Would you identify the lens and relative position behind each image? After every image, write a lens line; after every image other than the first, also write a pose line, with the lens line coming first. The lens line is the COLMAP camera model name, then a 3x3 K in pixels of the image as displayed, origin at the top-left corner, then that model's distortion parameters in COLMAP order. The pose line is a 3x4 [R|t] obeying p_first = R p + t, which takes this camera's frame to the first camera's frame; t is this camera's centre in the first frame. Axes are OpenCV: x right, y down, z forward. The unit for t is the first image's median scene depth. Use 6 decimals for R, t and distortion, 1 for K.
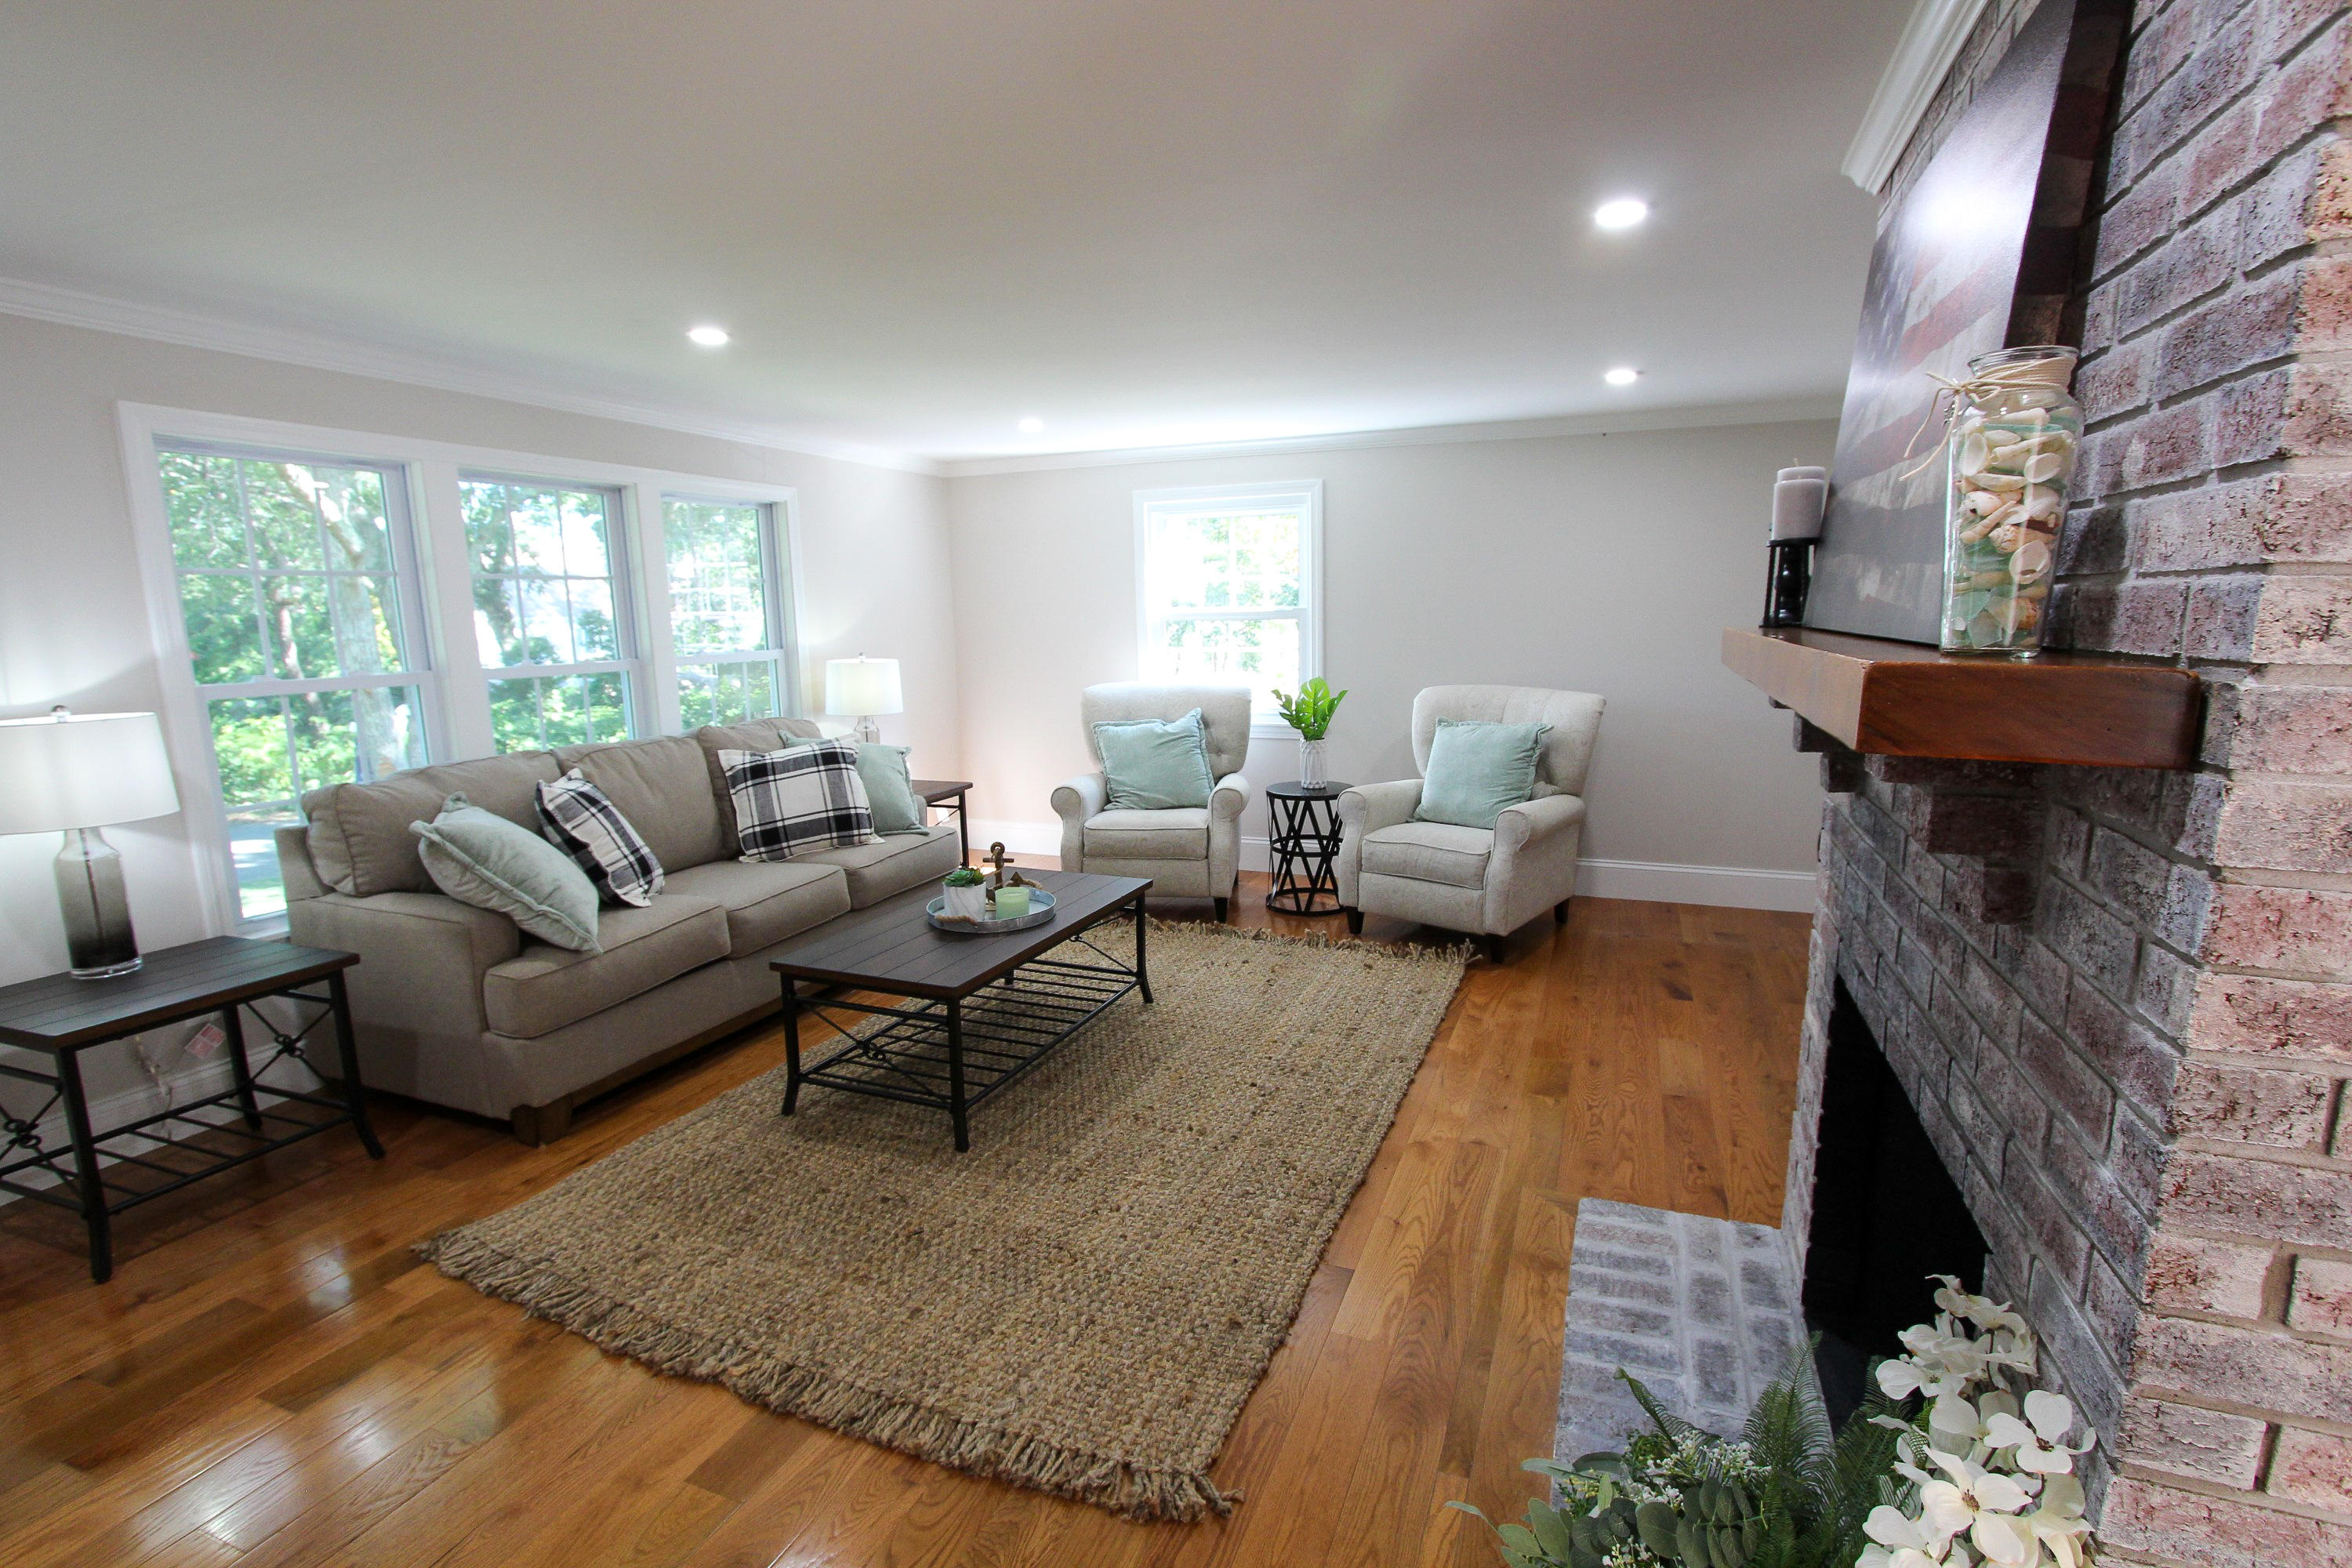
lens RADIAL K [[1103.9, 0, 1187.2], [0, 1103.9, 786.6], [0, 0, 1]] dist [-0.014957, 0.001812]
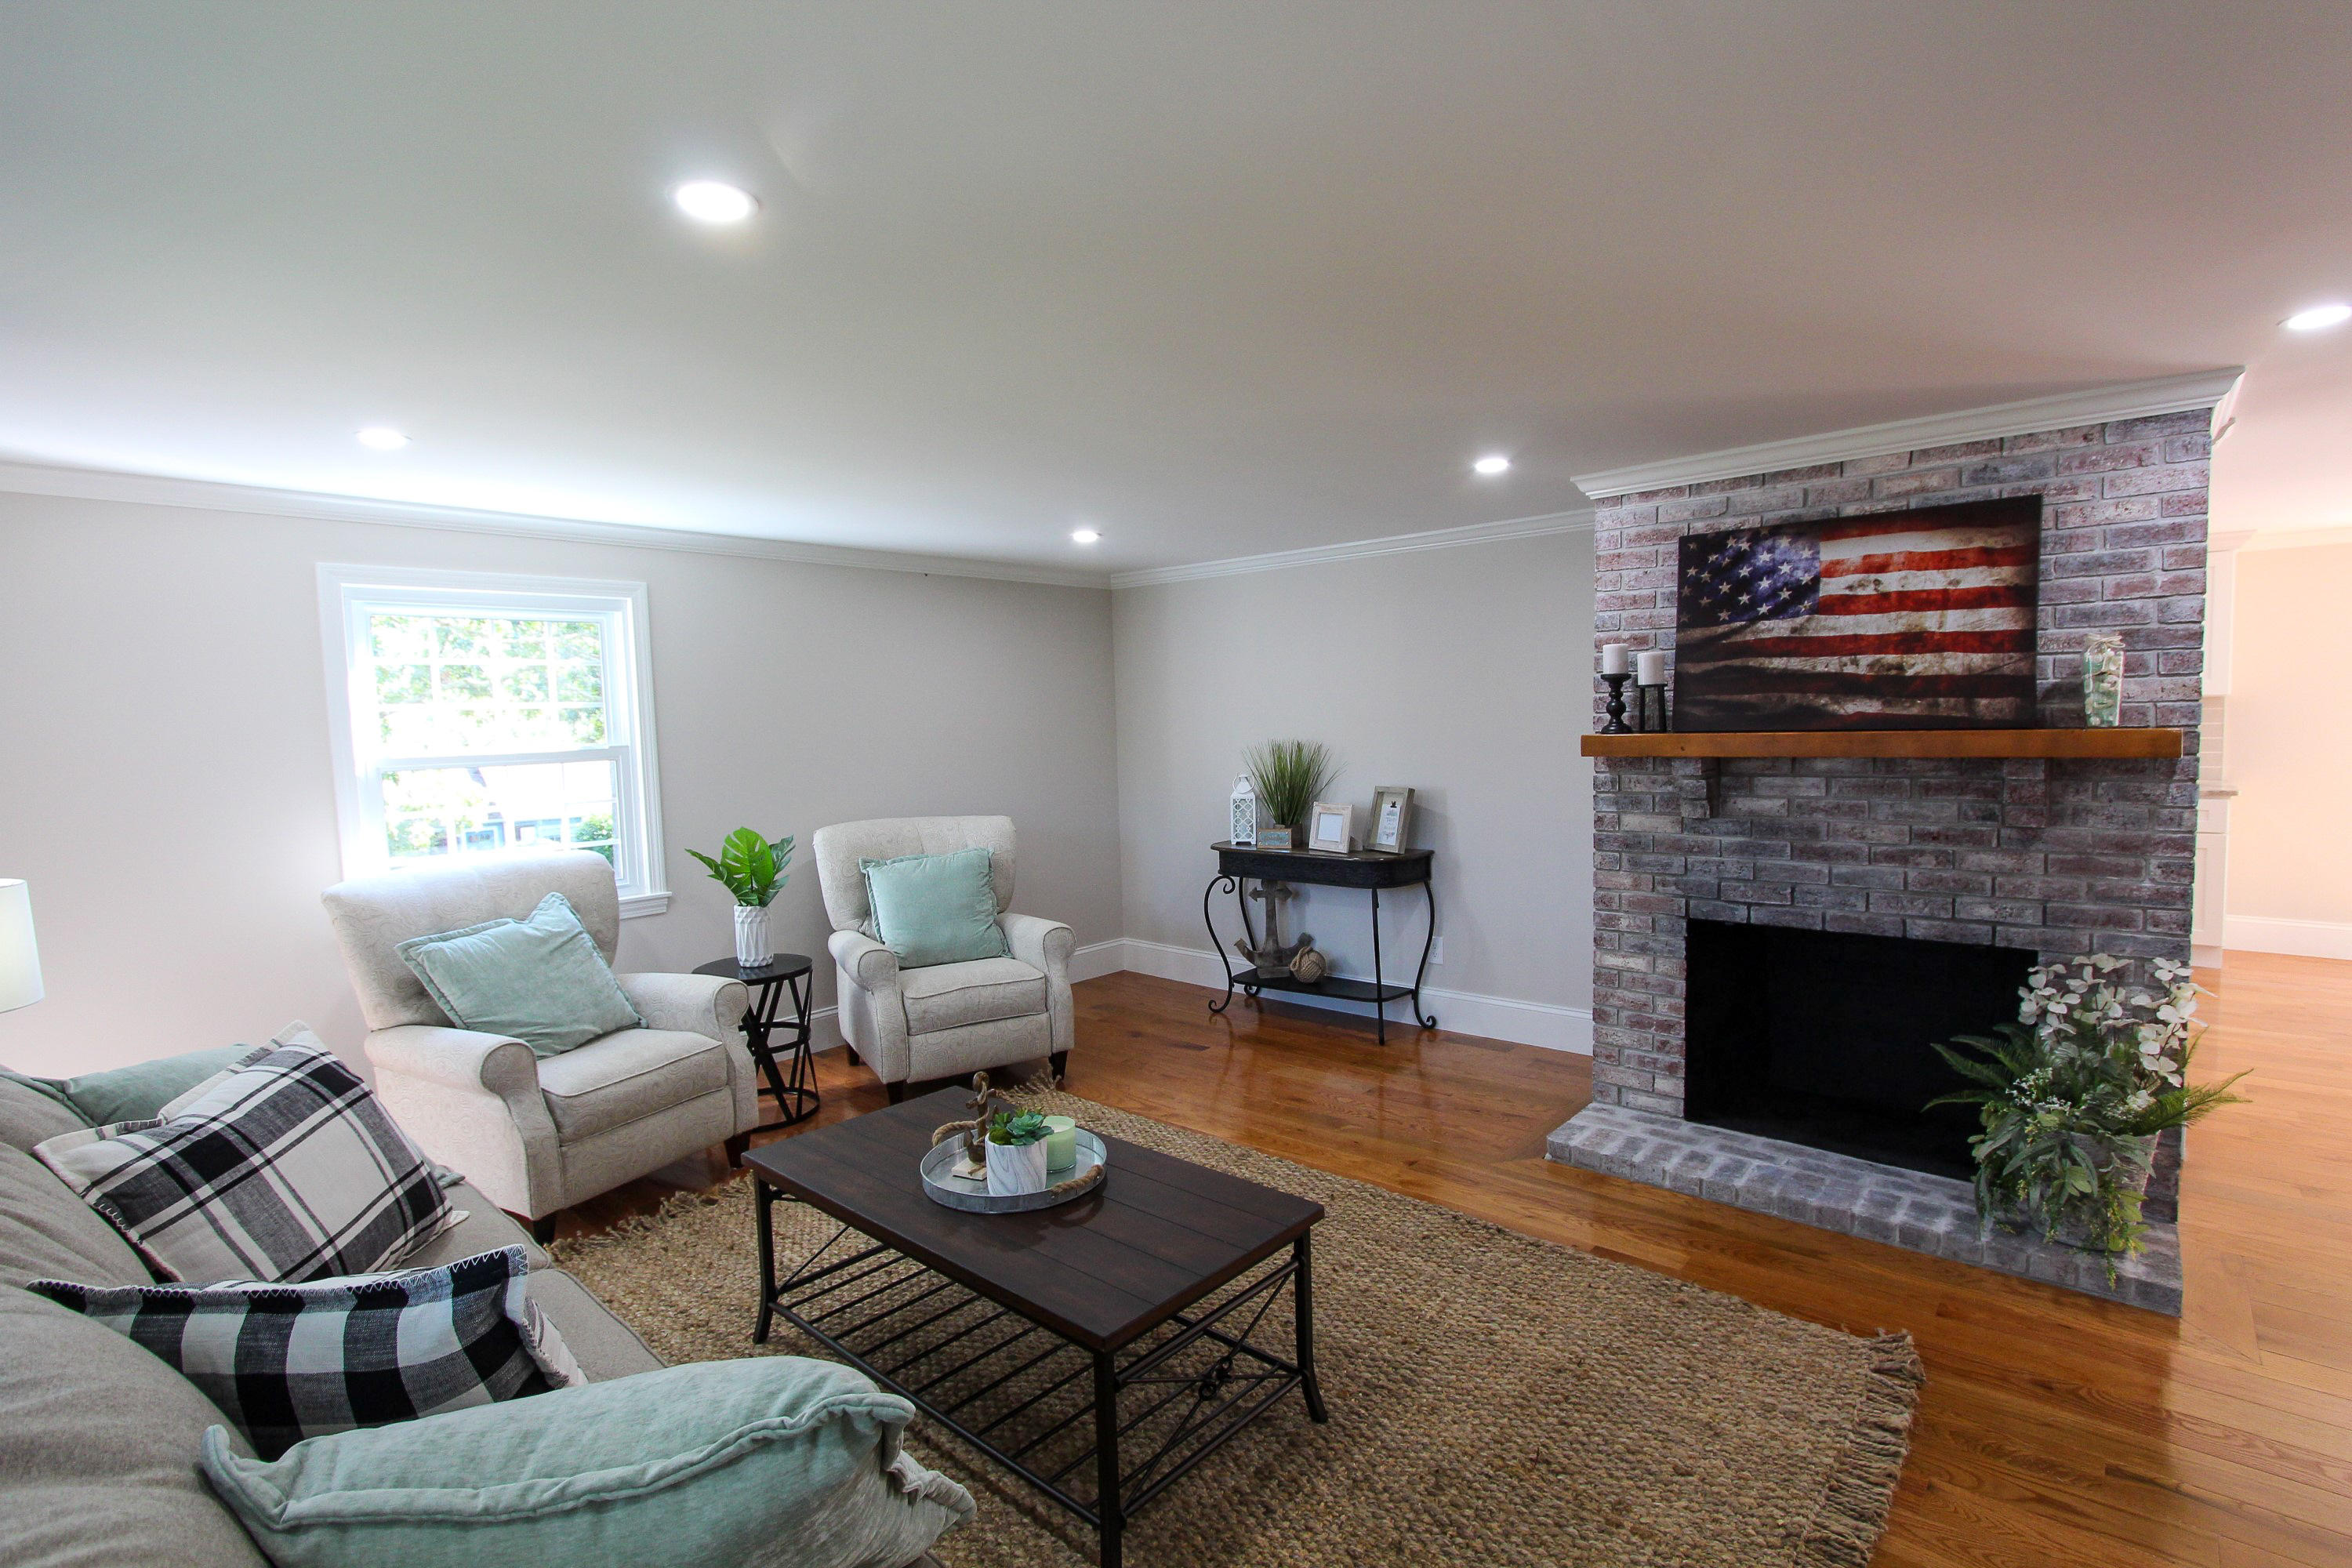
lens RADIAL K [[1103.9, 0, 1187.2], [0, 1103.9, 786.6], [0, 0, 1]] dist [-0.014957, 0.001812]
pose [[0.328901, -0.055748, 0.942718, -0.854465], [0.173478, 0.984835, -0.002285, -0.114160], [-0.928294, 0.164293, 0.333584, 0.689360]]
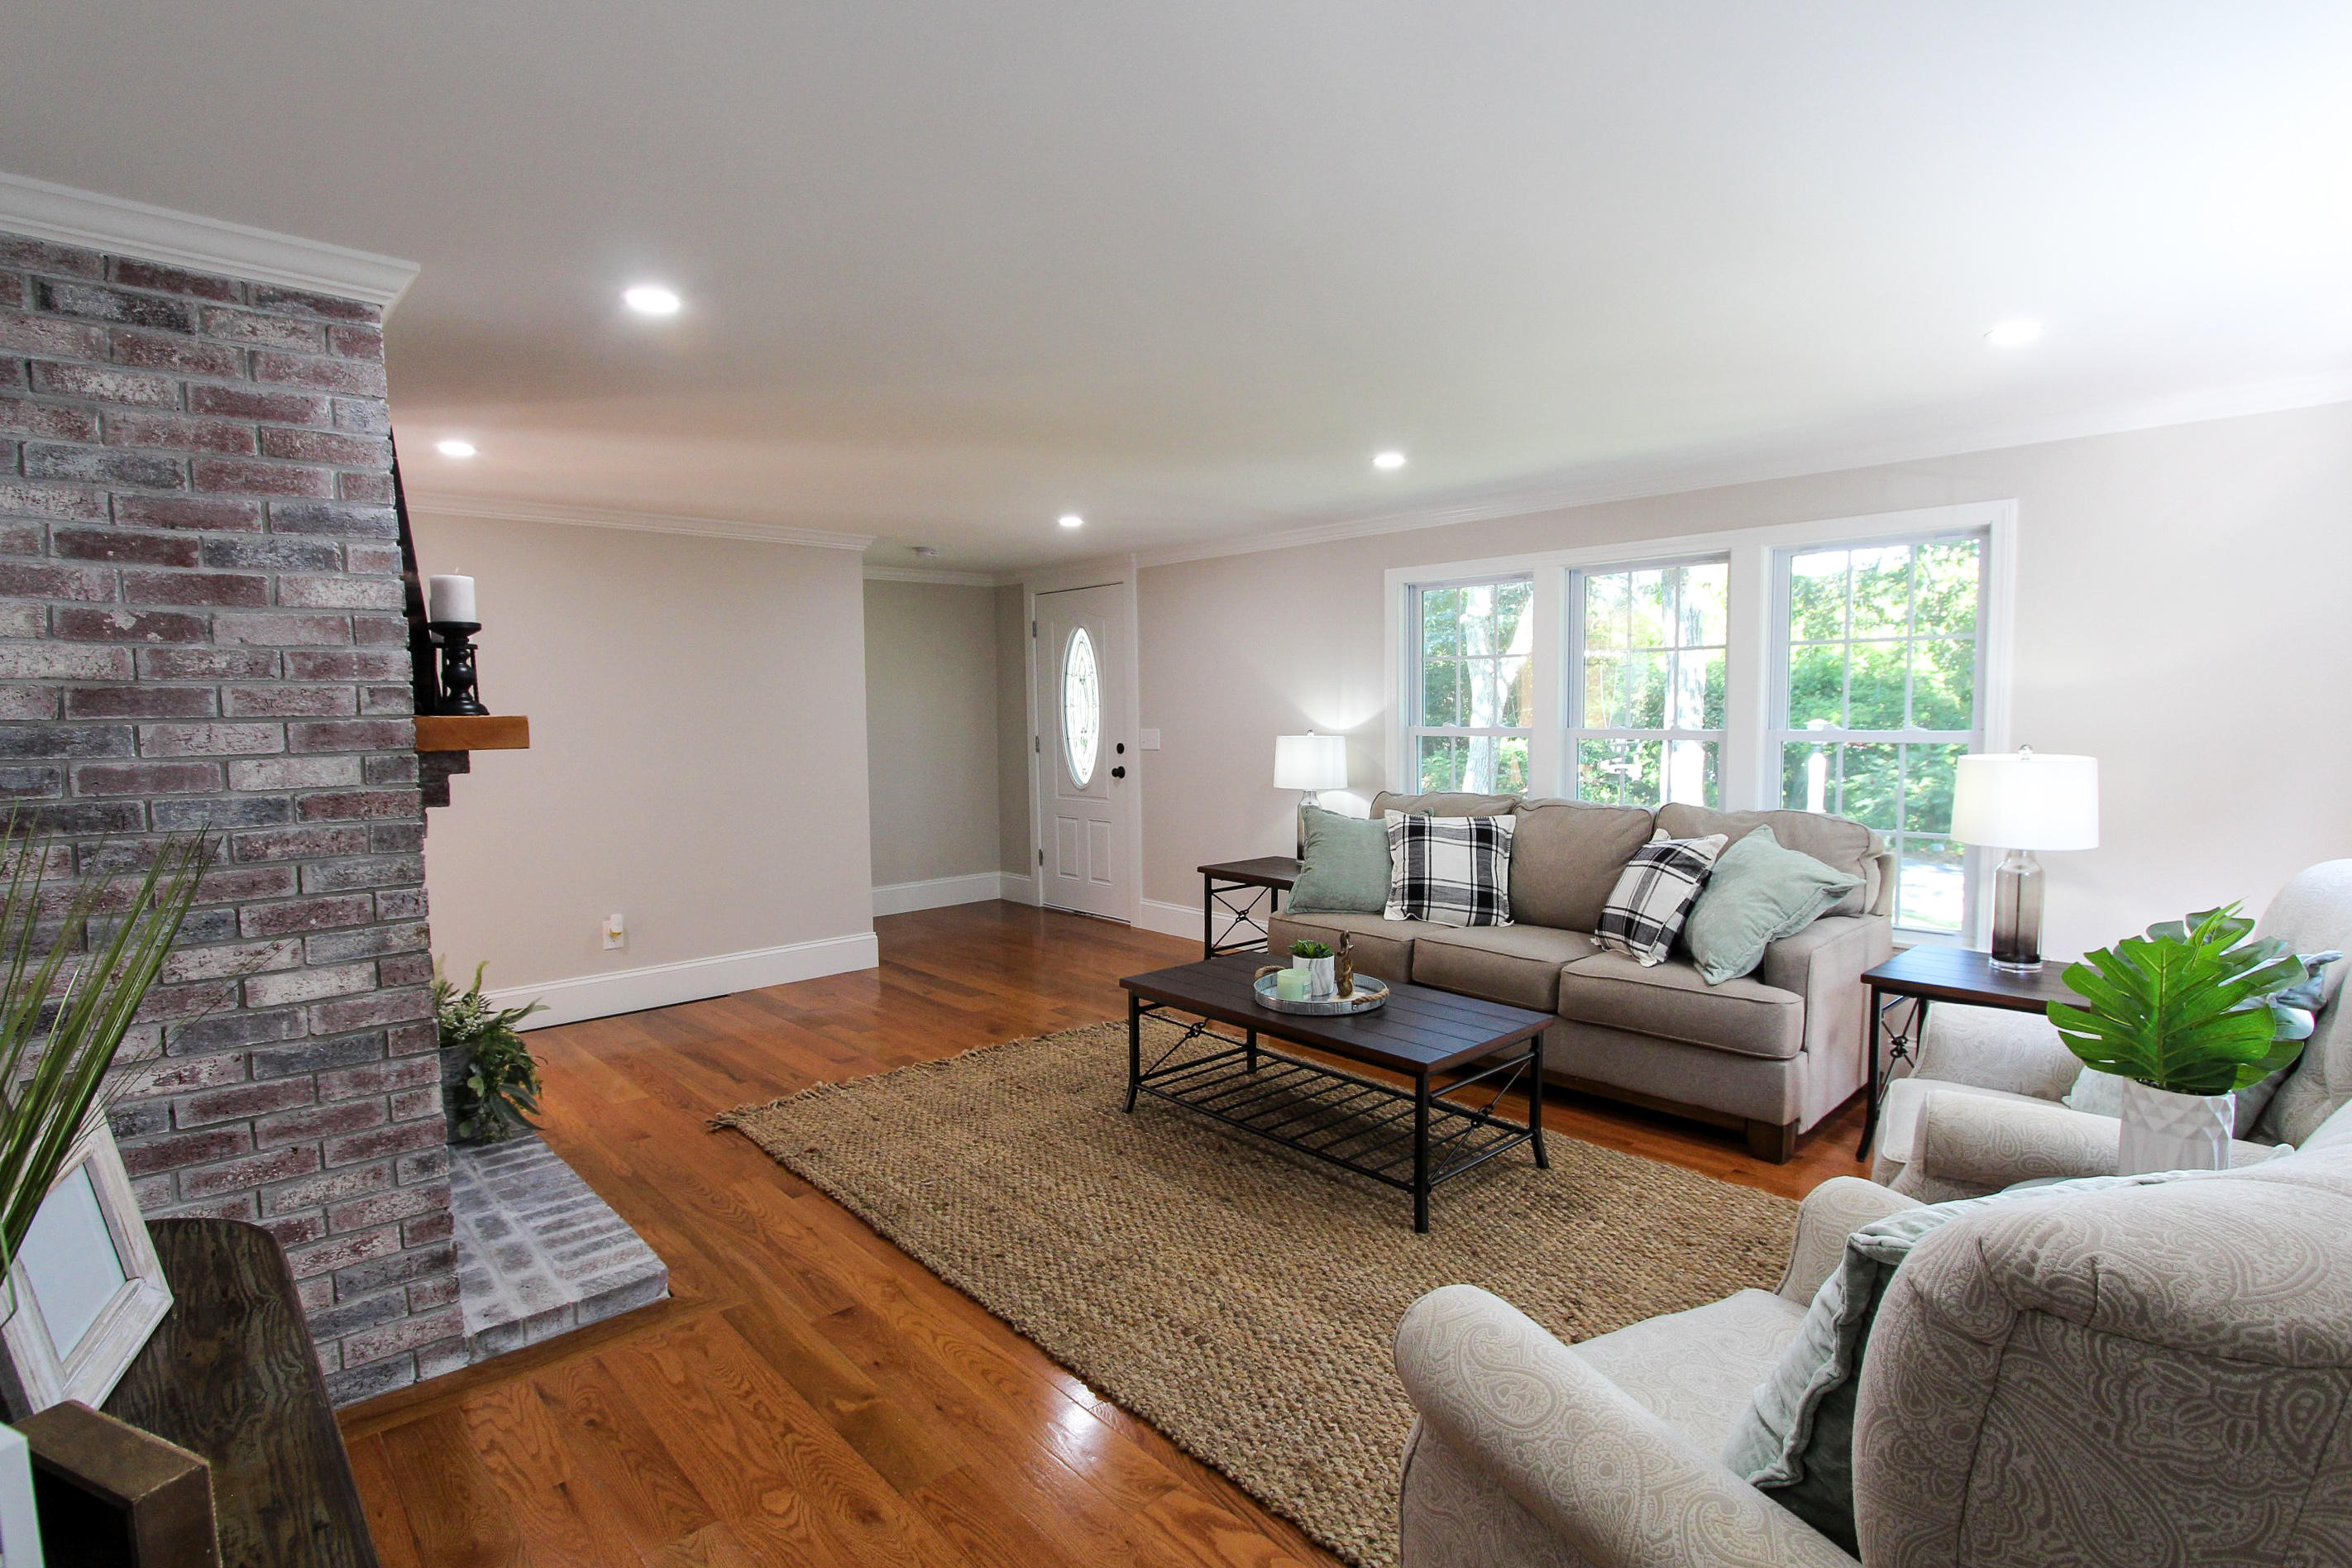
lens RADIAL K [[1103.9, 0, 1187.2], [0, 1103.9, 786.6], [0, 0, 1]] dist [-0.014957, 0.001812]
pose [[-0.416798, 0.084972, -0.905019, 0.813258], [-0.127889, 0.980237, 0.150932, -0.219222], [0.899958, 0.178650, -0.397694, 1.374604]]
